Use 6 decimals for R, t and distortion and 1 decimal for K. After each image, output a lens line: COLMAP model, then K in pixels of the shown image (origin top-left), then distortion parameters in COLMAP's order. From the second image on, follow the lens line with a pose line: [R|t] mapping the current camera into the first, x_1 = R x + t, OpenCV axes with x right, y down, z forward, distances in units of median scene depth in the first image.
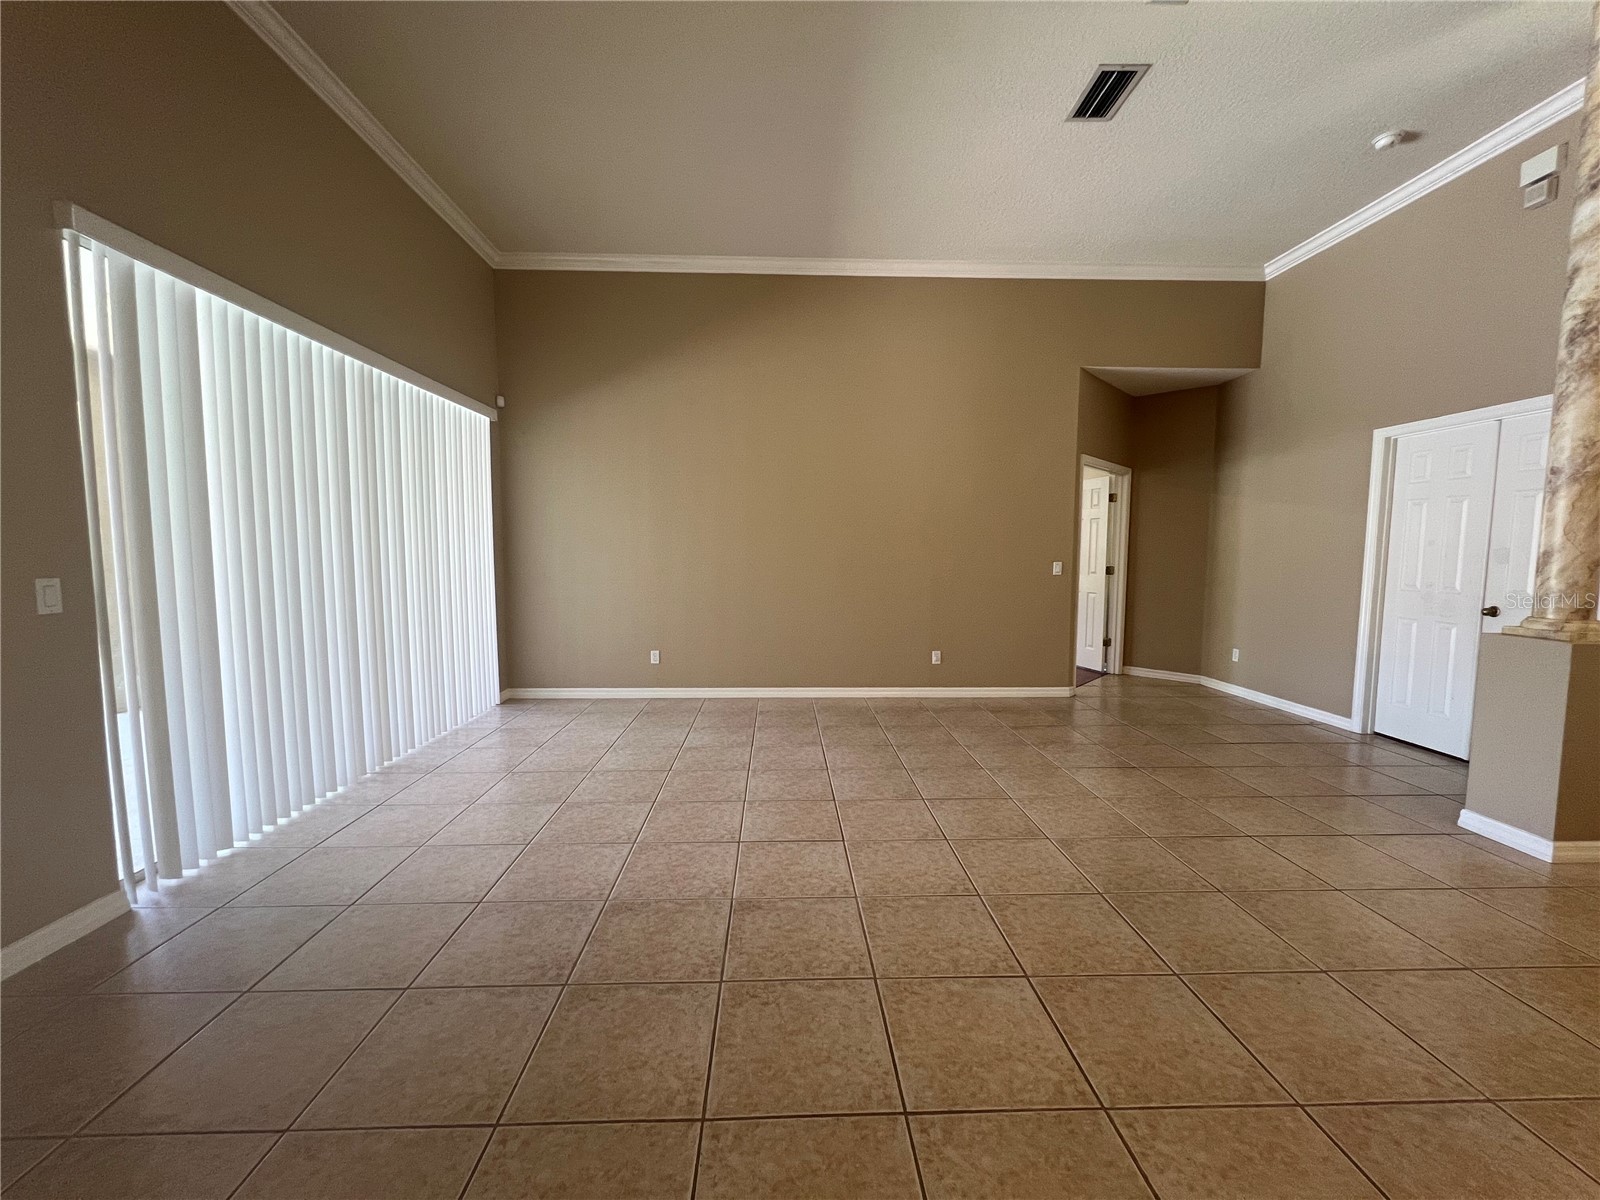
lens RADIAL K [[638.8, 0, 794.5], [0, 638.8, 602.2], [0, 0, 1]] dist [0.000683, -0.000198]
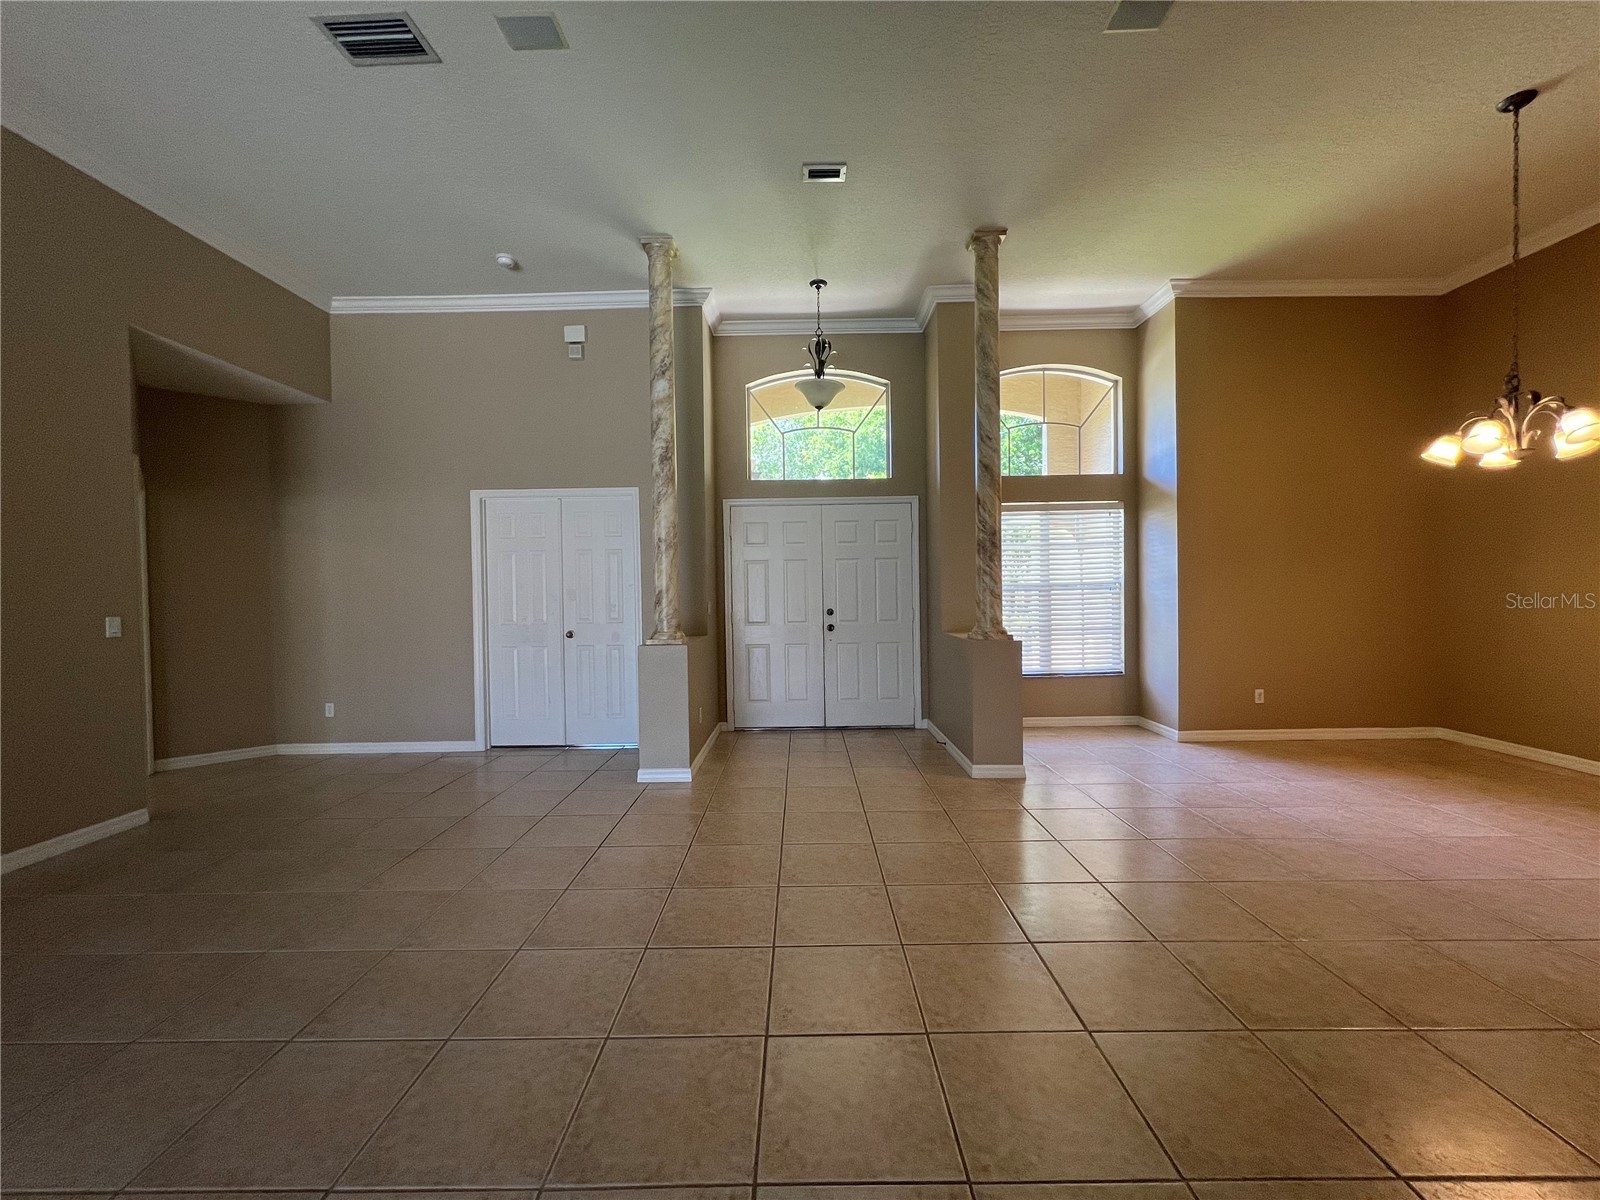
lens RADIAL K [[640.4, 0, 801.7], [0, 640.4, 600.9], [0, 0, 1]] dist [0.001703, 0.000019]
pose [[0.030552, -0.021671, 0.999298, -0.304542], [0.096441, 0.995164, 0.018632, -0.037205], [-0.994870, 0.095804, 0.032494, 0.454965]]
